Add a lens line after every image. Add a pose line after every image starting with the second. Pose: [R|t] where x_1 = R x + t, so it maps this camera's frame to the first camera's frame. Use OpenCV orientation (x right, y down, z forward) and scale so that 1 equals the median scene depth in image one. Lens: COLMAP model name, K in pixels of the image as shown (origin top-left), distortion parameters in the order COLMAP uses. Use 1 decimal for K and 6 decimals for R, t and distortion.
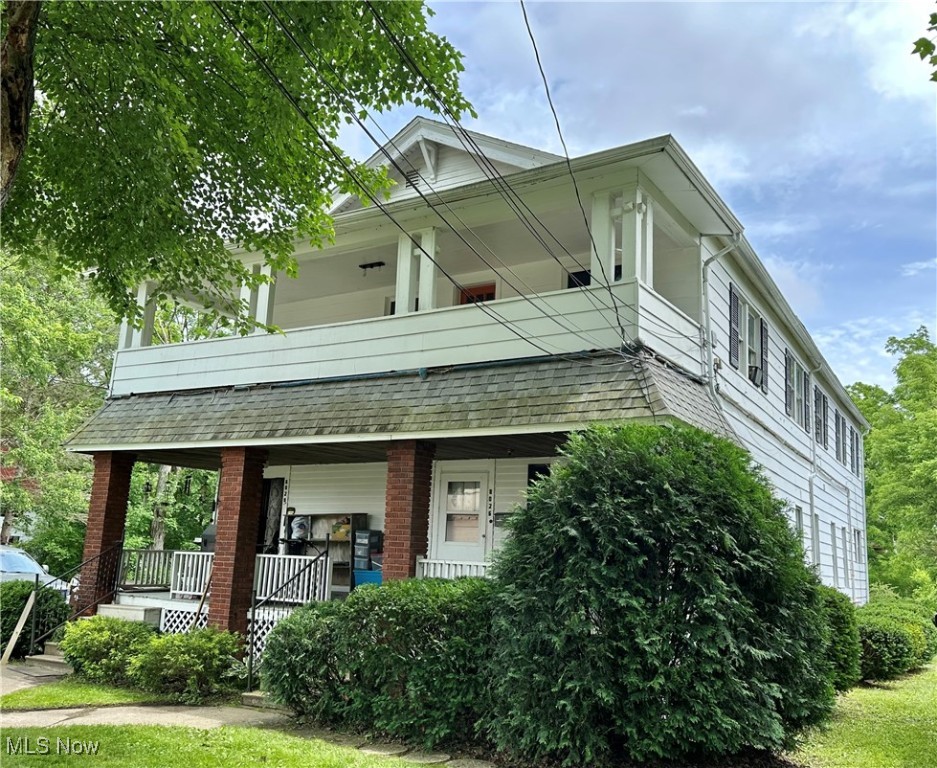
lens RADIAL K [[813.4, 0, 465.2], [0, 813.4, 390.1], [0, 0, 1]] dist [0.090147, -0.008087]
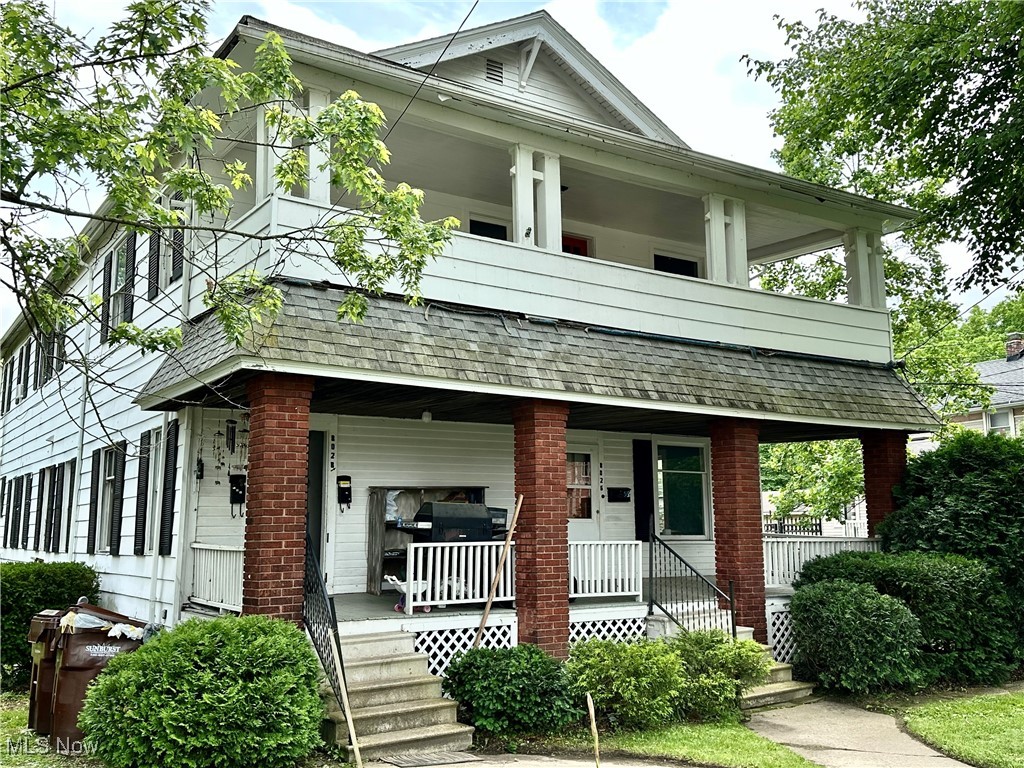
lens RADIAL K [[965.9, 0, 513.3], [0, 965.9, 386.1], [0, 0, 1]] dist [0.082757, 0.000000]
pose [[0.429081, 0.091942, 0.898574, -1.061432], [-0.154299, 0.987645, -0.027376, 0.083507], [-0.889989, -0.126902, 0.437966, 0.632705]]
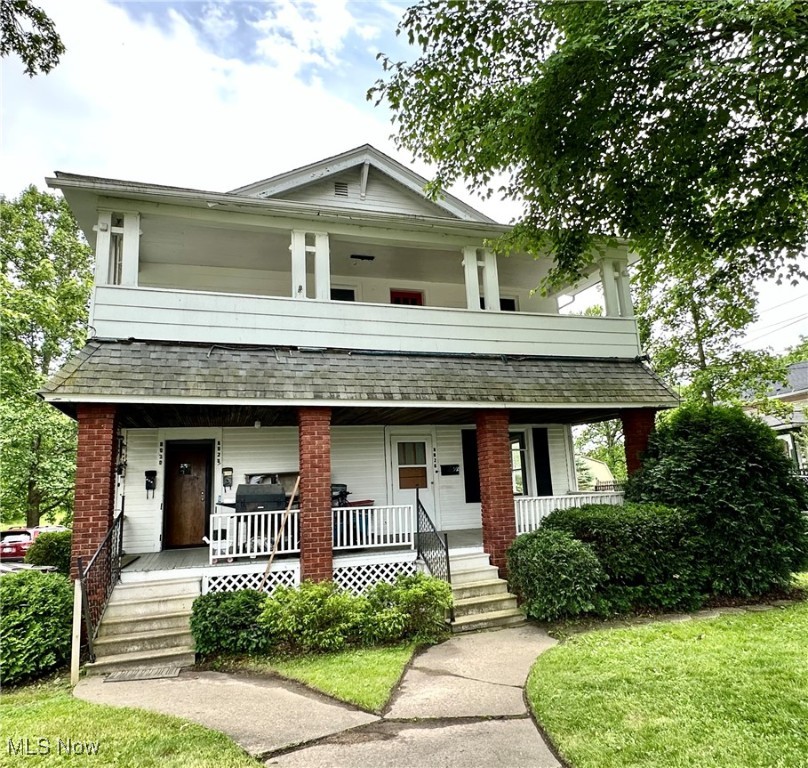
lens RADIAL K [[588.5, 0, 403.9], [0, 588.5, 391.4], [0, 0, 1]] dist [0.000327, 0.006544]
pose [[0.657023, 0.067250, 0.750865, -0.748153], [-0.076430, 0.996823, -0.022401, 0.056810], [-0.749986, -0.042671, 0.660076, 0.419271]]
